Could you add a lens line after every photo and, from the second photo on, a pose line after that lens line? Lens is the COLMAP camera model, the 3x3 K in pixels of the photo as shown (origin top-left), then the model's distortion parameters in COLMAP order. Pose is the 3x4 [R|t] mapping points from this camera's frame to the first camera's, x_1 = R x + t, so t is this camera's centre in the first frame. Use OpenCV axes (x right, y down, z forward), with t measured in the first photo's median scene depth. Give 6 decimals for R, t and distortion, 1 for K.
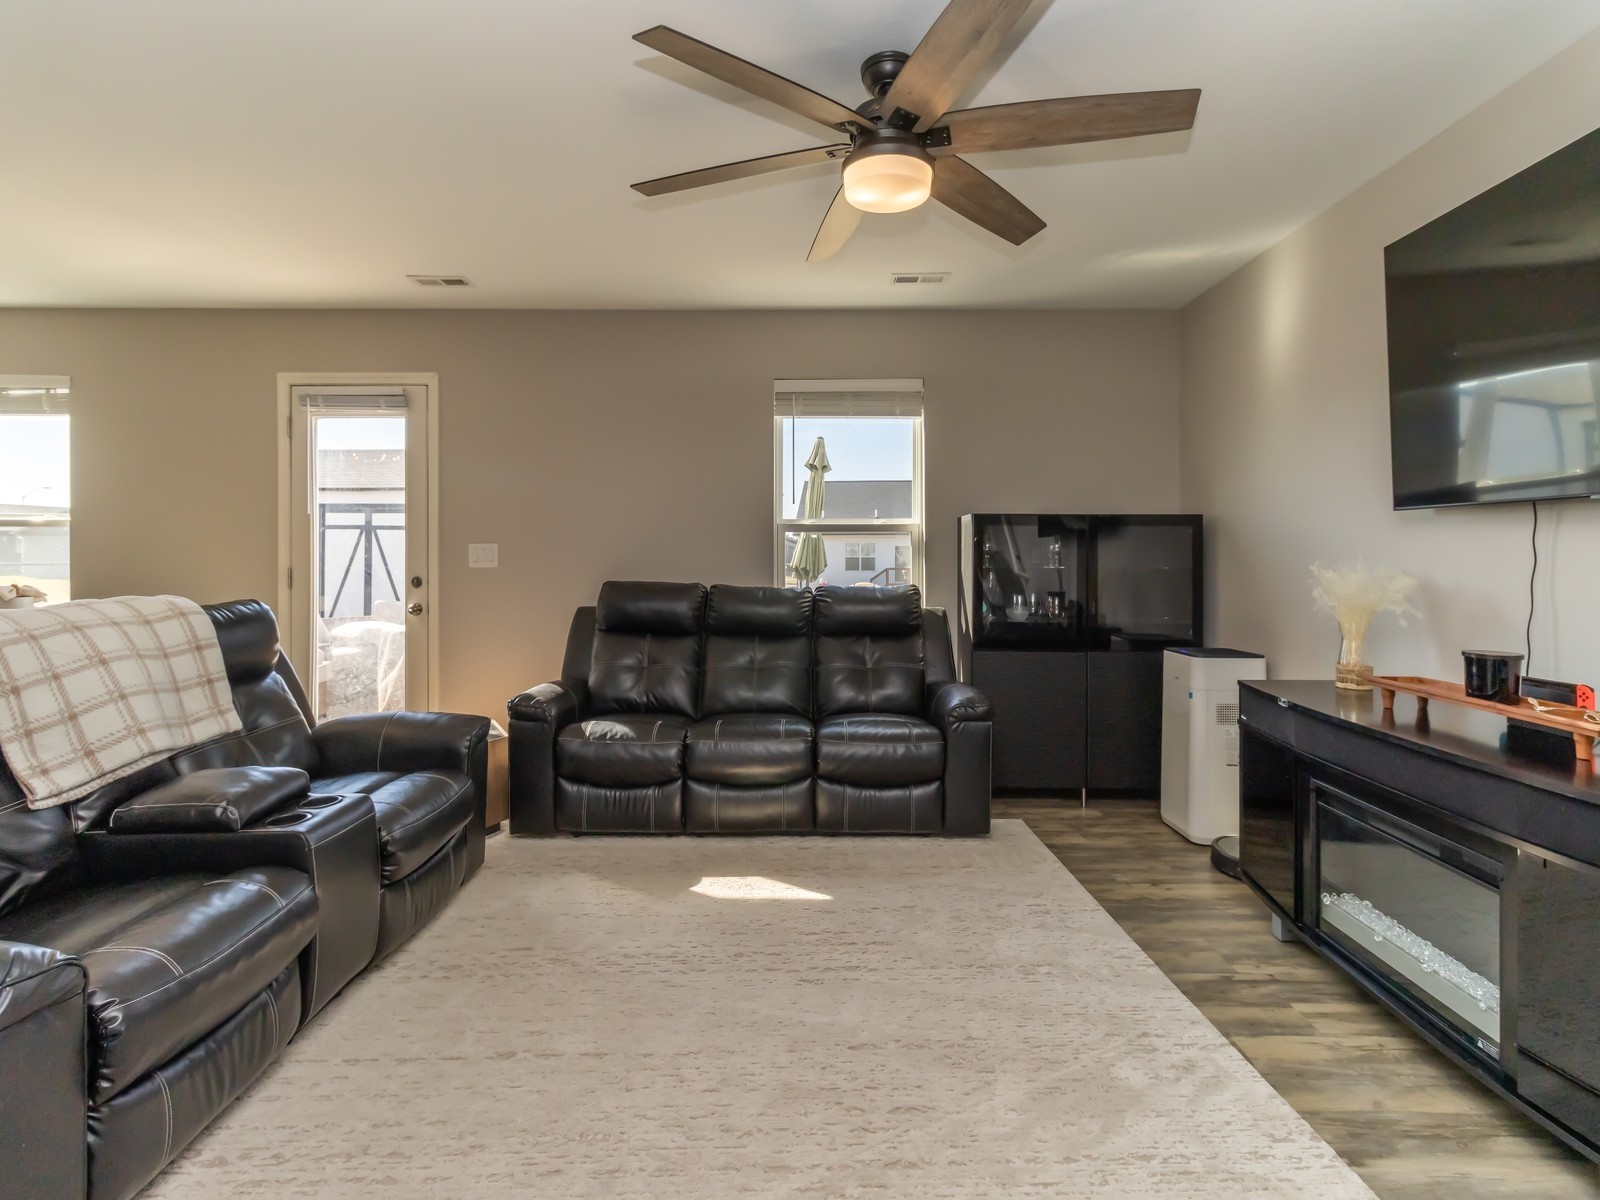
lens RADIAL K [[740.1, 0, 800.9], [0, 740.1, 601.4], [0, 0, 1]] dist [0.000400, 0.000238]
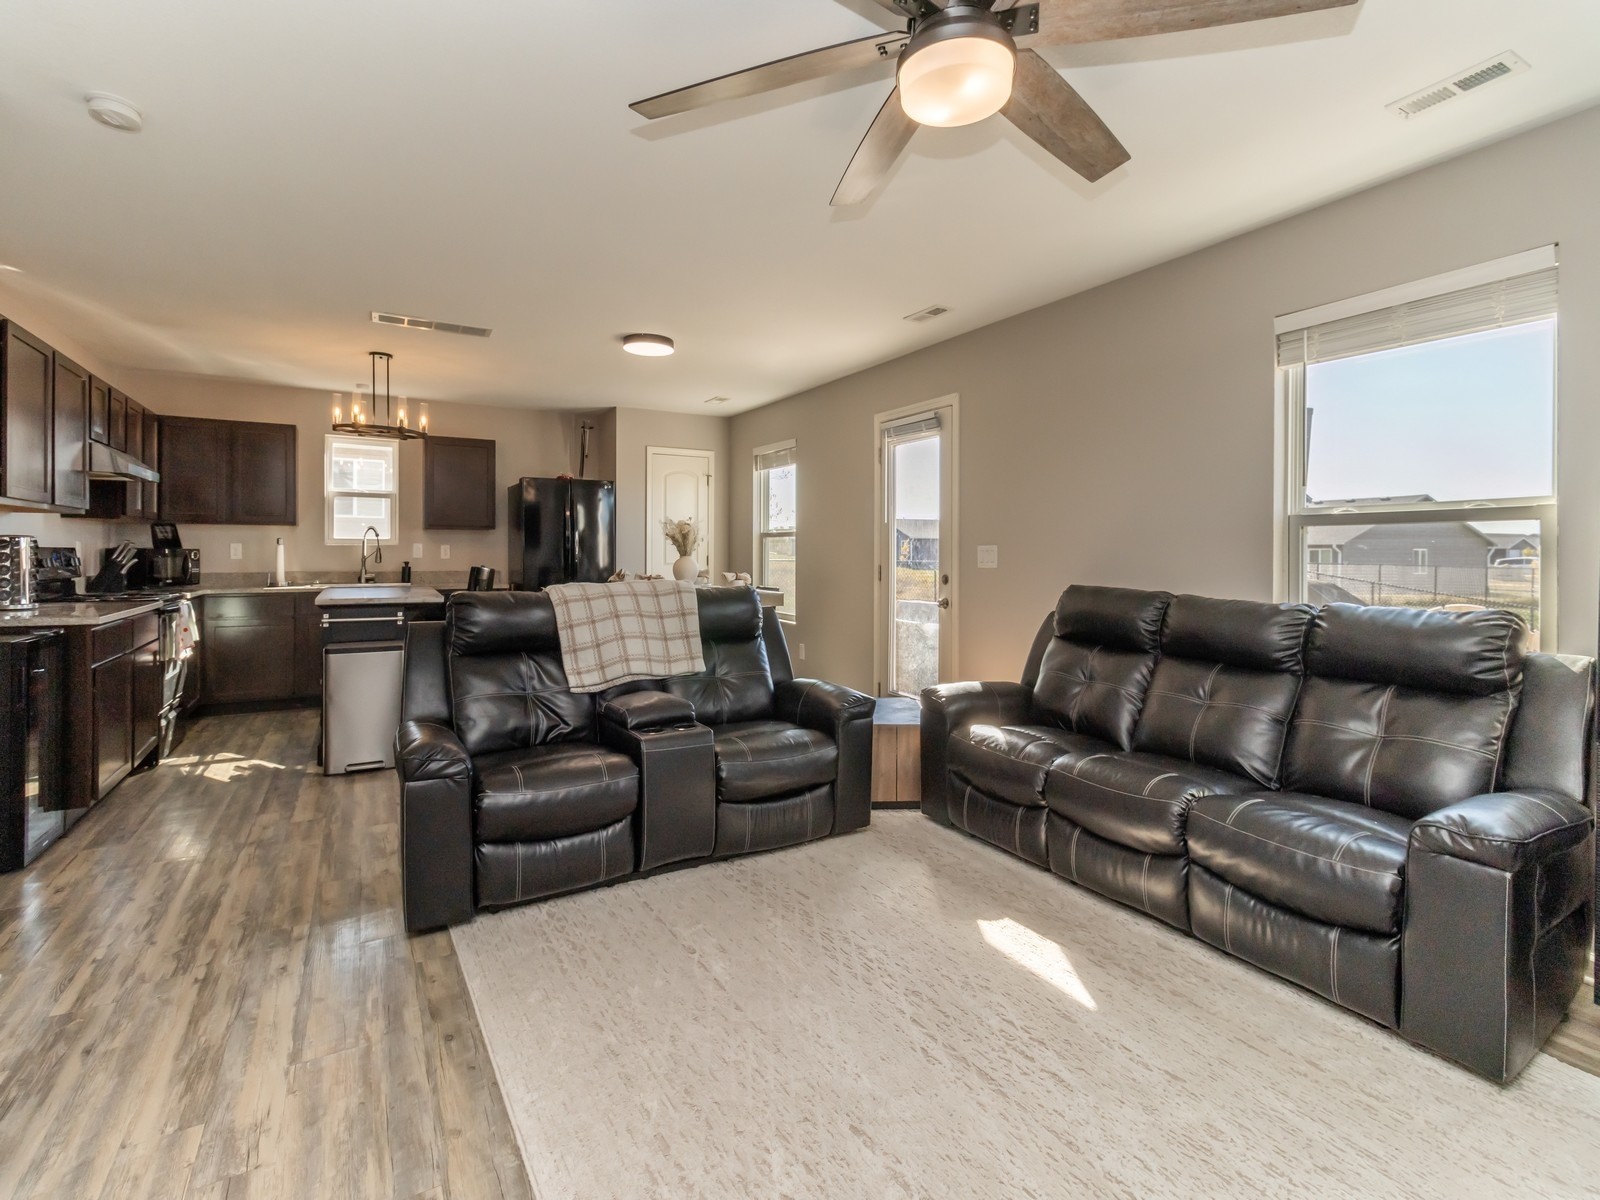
lens RADIAL K [[740.1, 0, 801.9], [0, 740.1, 598.0], [0, 0, 1]] dist [0.000400, 0.000238]
pose [[0.519978, 0.054127, -0.852463, 0.519179], [-0.060290, 0.997827, 0.026581, -0.022328], [0.852049, 0.037573, 0.522111, 0.334468]]
